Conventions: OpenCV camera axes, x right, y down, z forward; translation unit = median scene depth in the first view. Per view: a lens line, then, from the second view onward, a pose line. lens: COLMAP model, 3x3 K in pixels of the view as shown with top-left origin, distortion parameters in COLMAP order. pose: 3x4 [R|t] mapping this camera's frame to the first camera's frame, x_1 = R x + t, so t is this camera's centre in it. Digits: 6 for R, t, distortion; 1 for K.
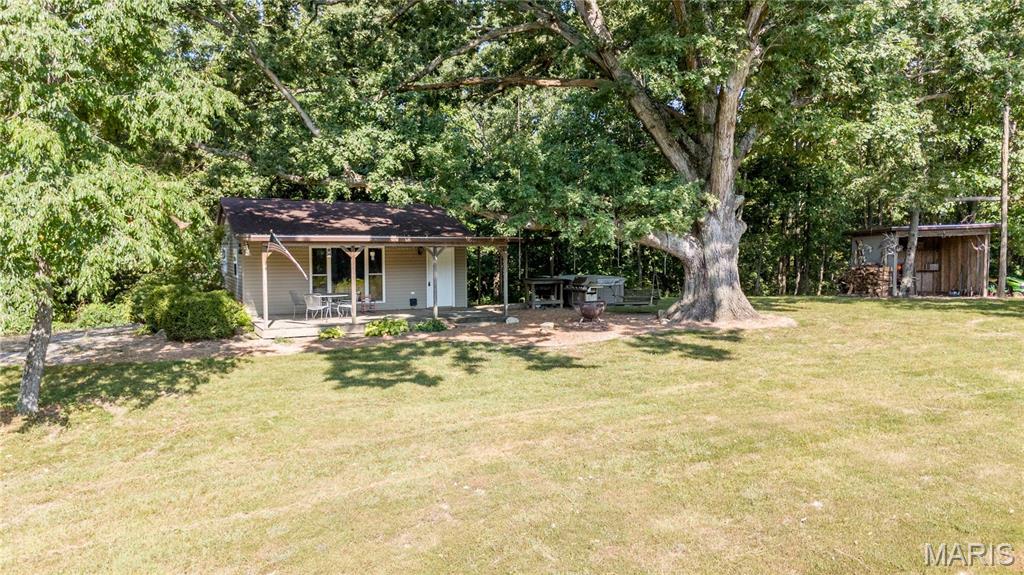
lens RADIAL K [[753.1, 0, 512.0], [0, 753.1, 287.5], [0, 0, 1]] dist [0.072234, -0.069987]
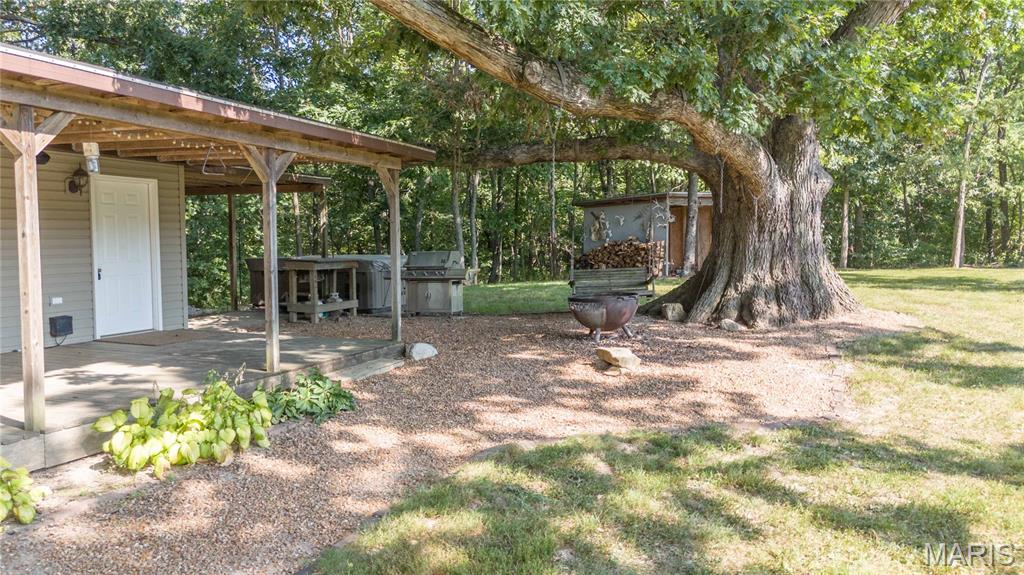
lens RADIAL K [[753.1, 0, 512.0], [0, 753.1, 287.5], [0, 0, 1]] dist [0.072234, -0.069987]
pose [[0.739946, -0.042249, 0.671338, -0.213677], [0.040910, 0.999005, 0.017778, 0.003090], [-0.671421, 0.014310, 0.740938, 0.588891]]
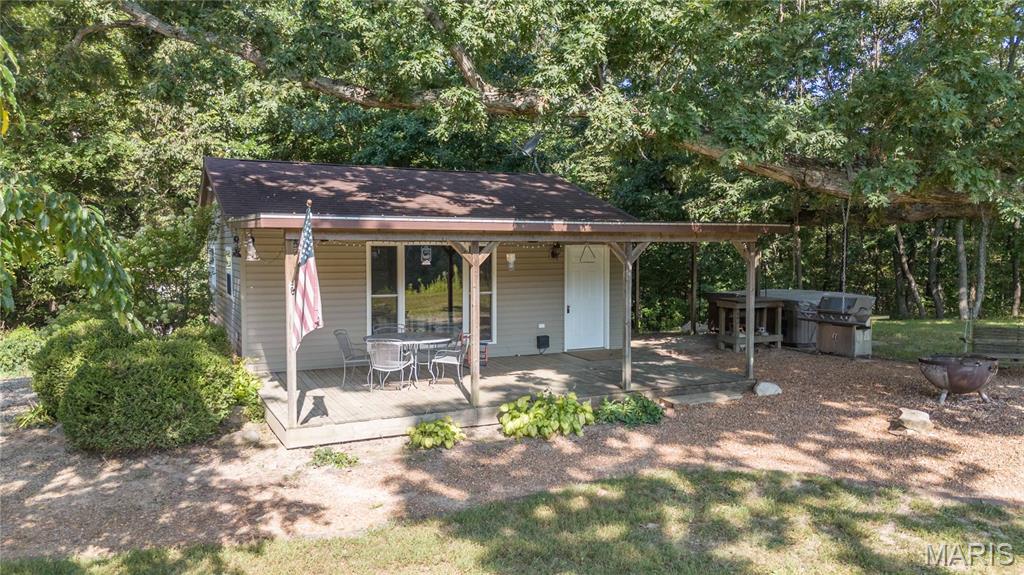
lens RADIAL K [[753.1, 0, 512.0], [0, 753.1, 287.5], [0, 0, 1]] dist [0.072234, -0.069987]
pose [[0.999987, 0.003462, -0.003828, -0.151758], [-0.003468, 0.999993, -0.001548, -0.020649], [0.003823, 0.001561, 0.999991, 0.434274]]
